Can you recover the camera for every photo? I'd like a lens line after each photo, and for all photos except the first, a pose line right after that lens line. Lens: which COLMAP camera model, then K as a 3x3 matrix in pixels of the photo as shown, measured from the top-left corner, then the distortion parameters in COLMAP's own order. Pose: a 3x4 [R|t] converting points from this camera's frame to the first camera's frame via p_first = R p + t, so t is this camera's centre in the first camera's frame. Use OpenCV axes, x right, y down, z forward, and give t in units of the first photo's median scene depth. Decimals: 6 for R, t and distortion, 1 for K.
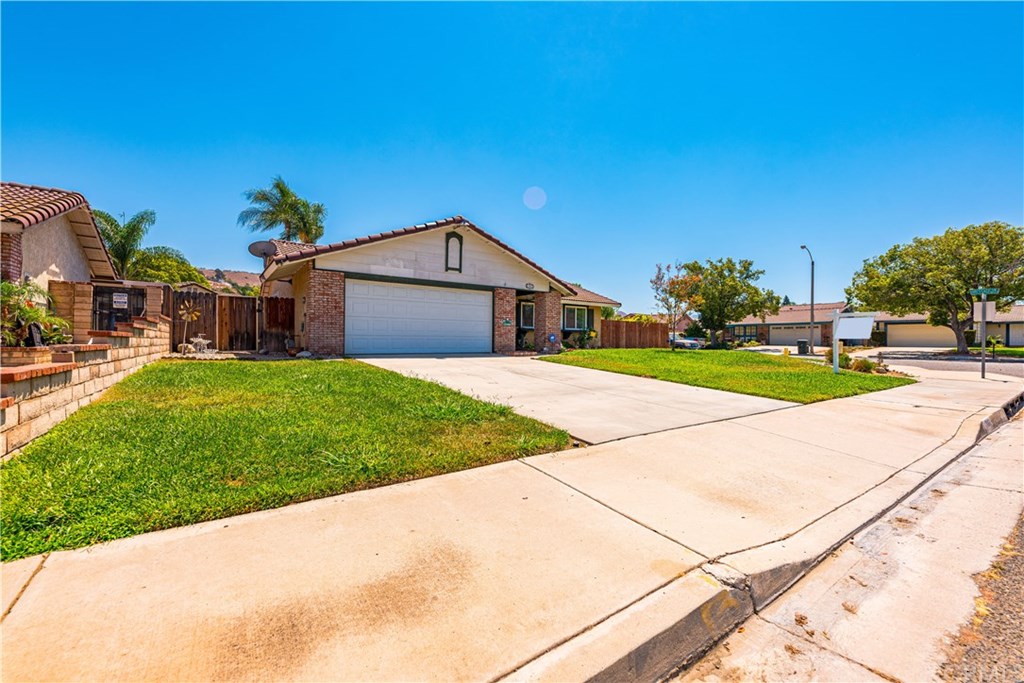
lens RADIAL K [[412.1, 0, 513.2], [0, 412.1, 340.5], [0, 0, 1]] dist [0.003317, -0.000955]
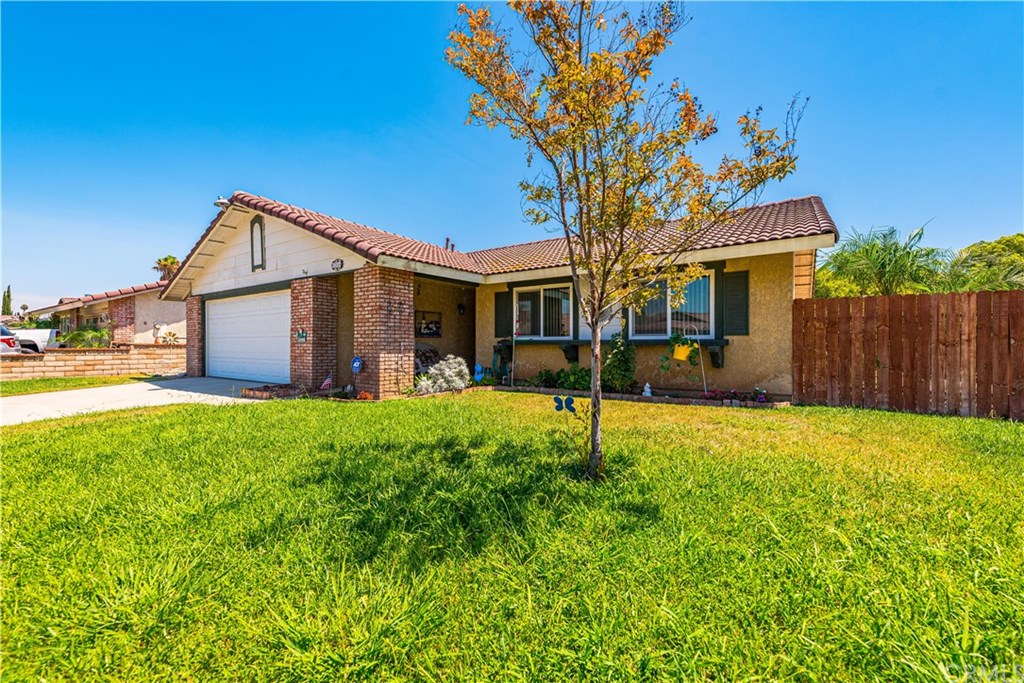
lens RADIAL K [[412.1, 0, 512.6], [0, 412.1, 341.3], [0, 0, 1]] dist [0.003317, -0.000955]
pose [[0.343565, -0.009860, -0.939077, 0.635766], [0.004069, 0.999951, -0.009010, -0.029802], [0.939120, -0.000726, 0.343588, 1.072425]]
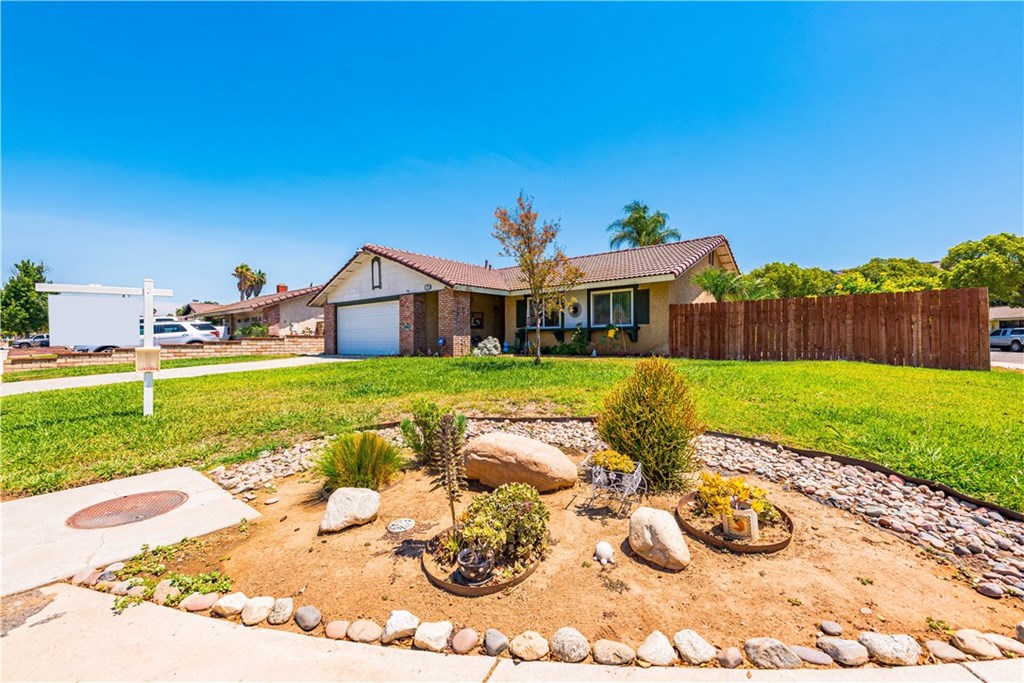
lens RADIAL K [[412.1, 0, 508.9], [0, 412.1, 341.1], [0, 0, 1]] dist [0.003317, -0.000955]
pose [[0.253148, -0.004867, -0.967415, 1.051734], [0.008438, 0.999960, -0.002823, -0.003593], [0.967391, -0.007448, 0.253179, 0.978424]]
